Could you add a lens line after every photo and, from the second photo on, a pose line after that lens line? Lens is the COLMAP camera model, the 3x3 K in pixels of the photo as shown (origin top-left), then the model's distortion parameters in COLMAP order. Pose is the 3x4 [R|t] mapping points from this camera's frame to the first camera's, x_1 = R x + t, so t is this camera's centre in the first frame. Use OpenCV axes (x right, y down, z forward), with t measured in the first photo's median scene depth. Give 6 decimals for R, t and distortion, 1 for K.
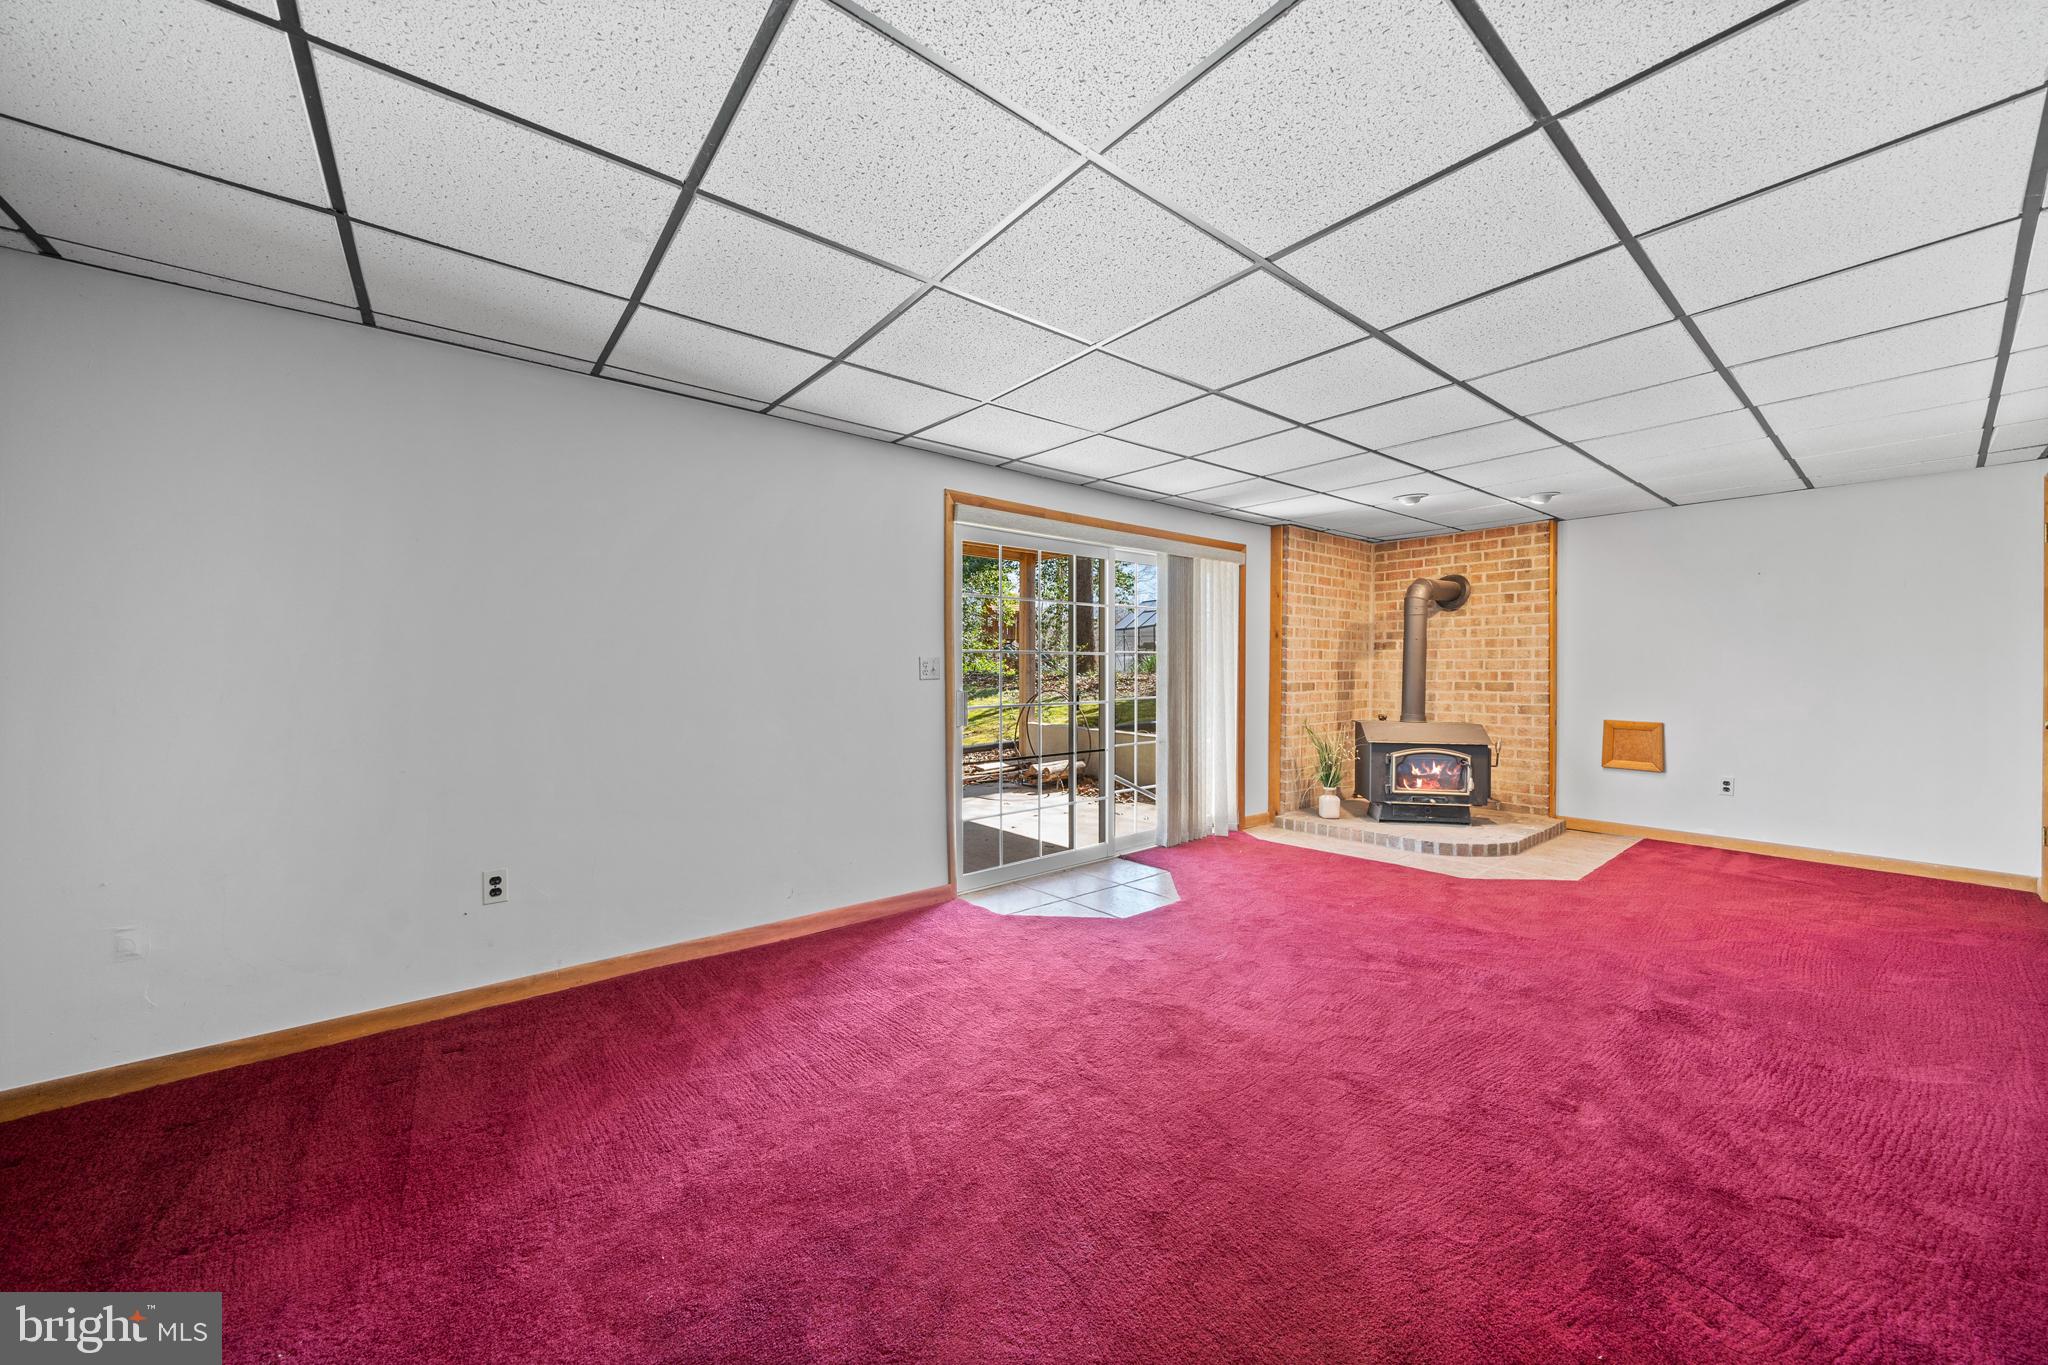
lens RADIAL K [[730.5, 0, 1024.0], [0, 730.5, 682.5], [0, 0, 1]] dist [-0.000182, -0.000021]
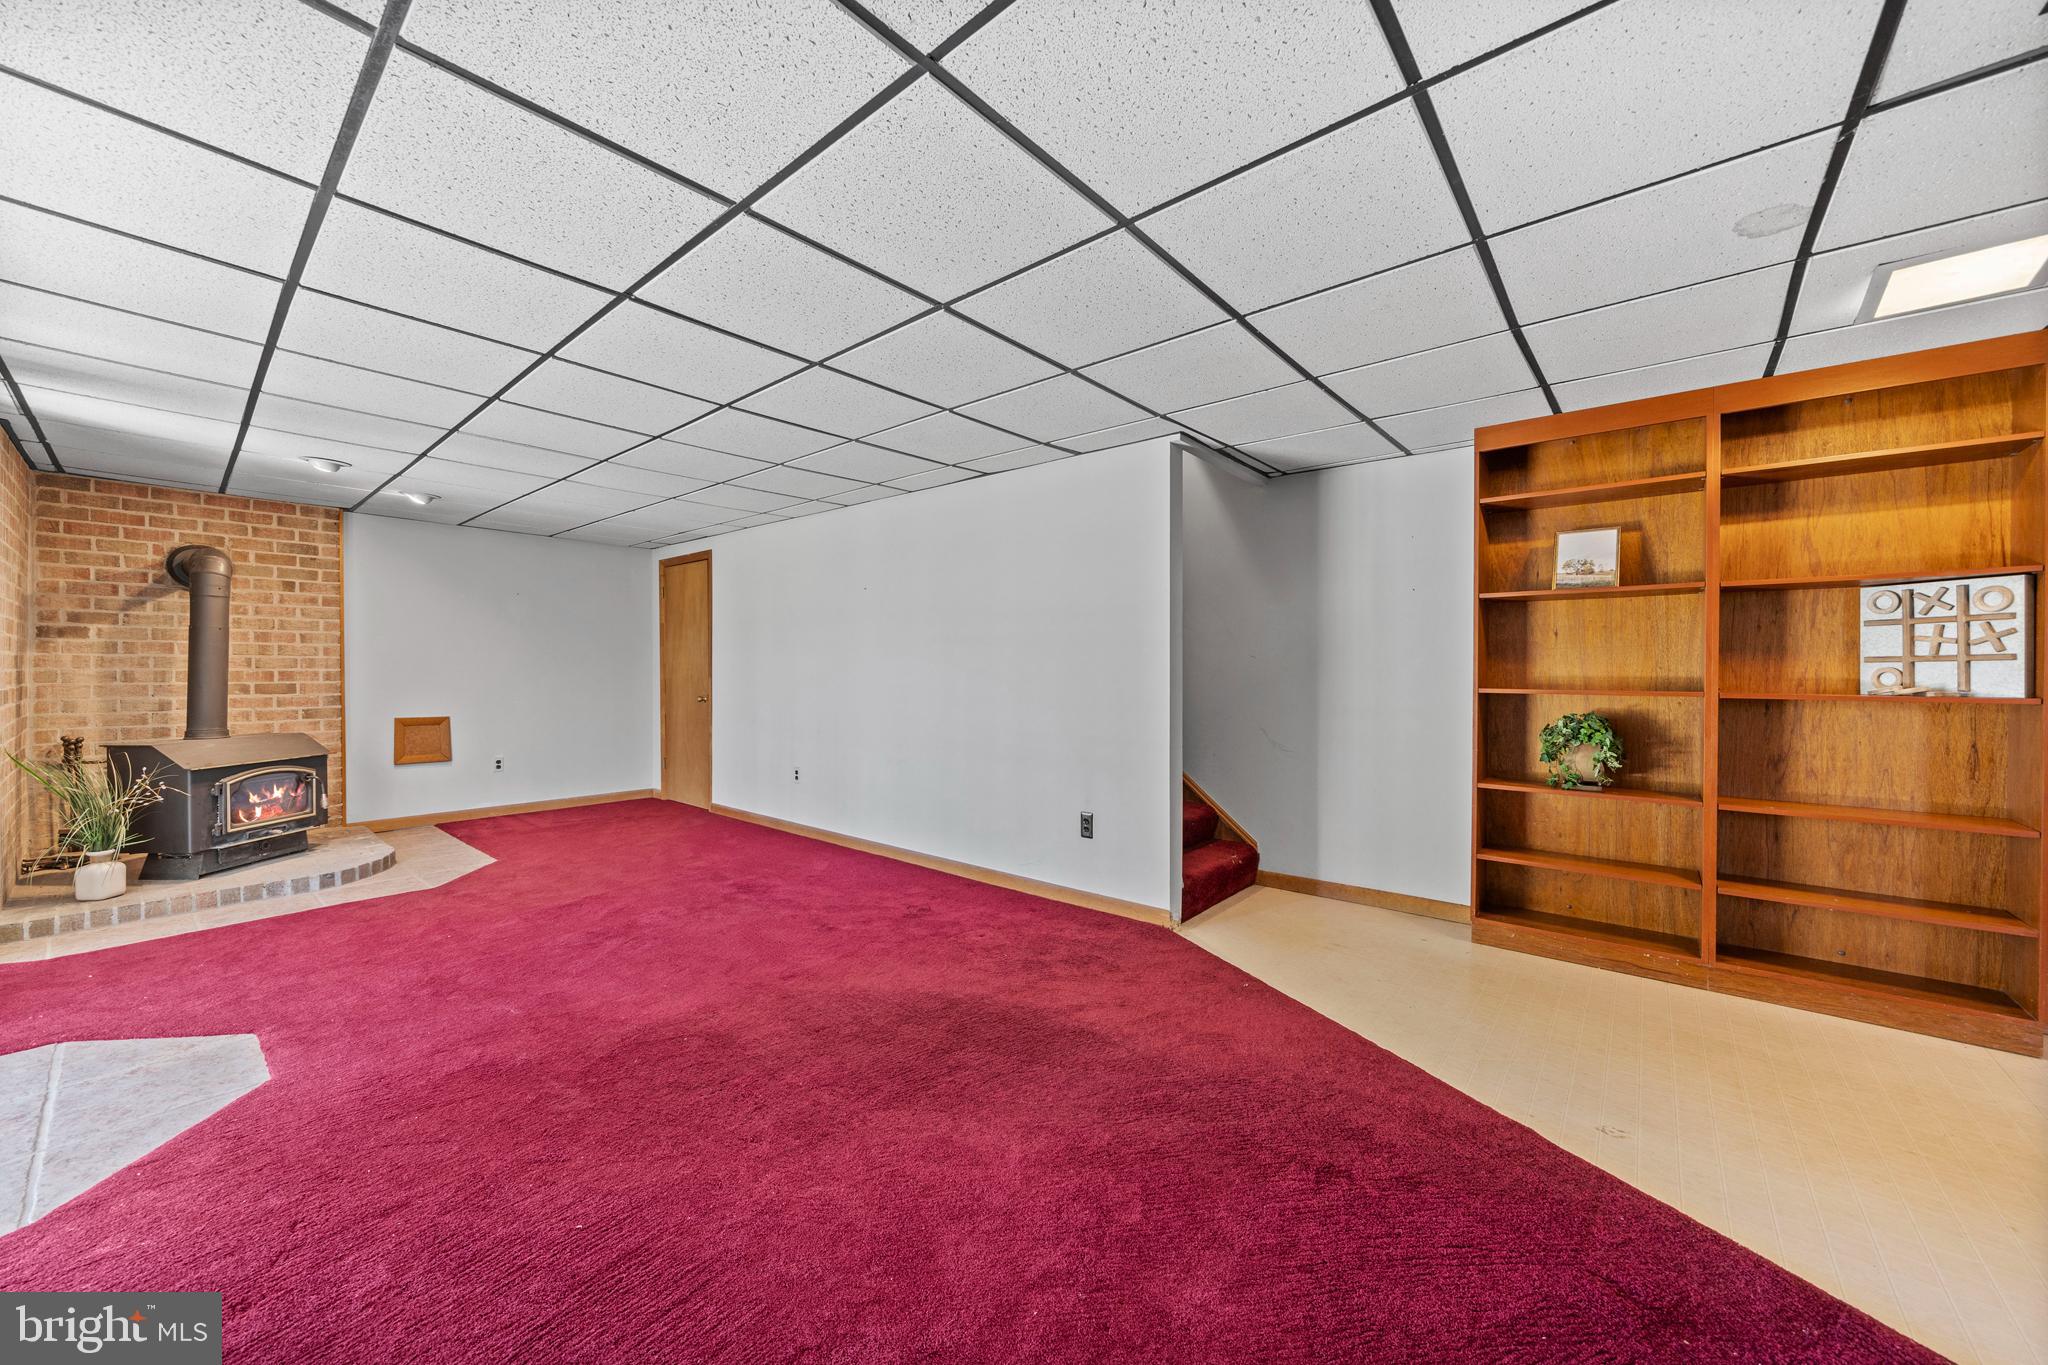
lens RADIAL K [[760.7, 0, 1018.7], [0, 760.7, 672.5], [0, 0, 1]] dist [-0.000344, -0.000066]
pose [[-0.180162, -0.004965, 0.983624, -0.410552], [0.013559, 0.999880, 0.007531, -0.008687], [-0.983543, 0.014693, -0.180073, 0.338291]]
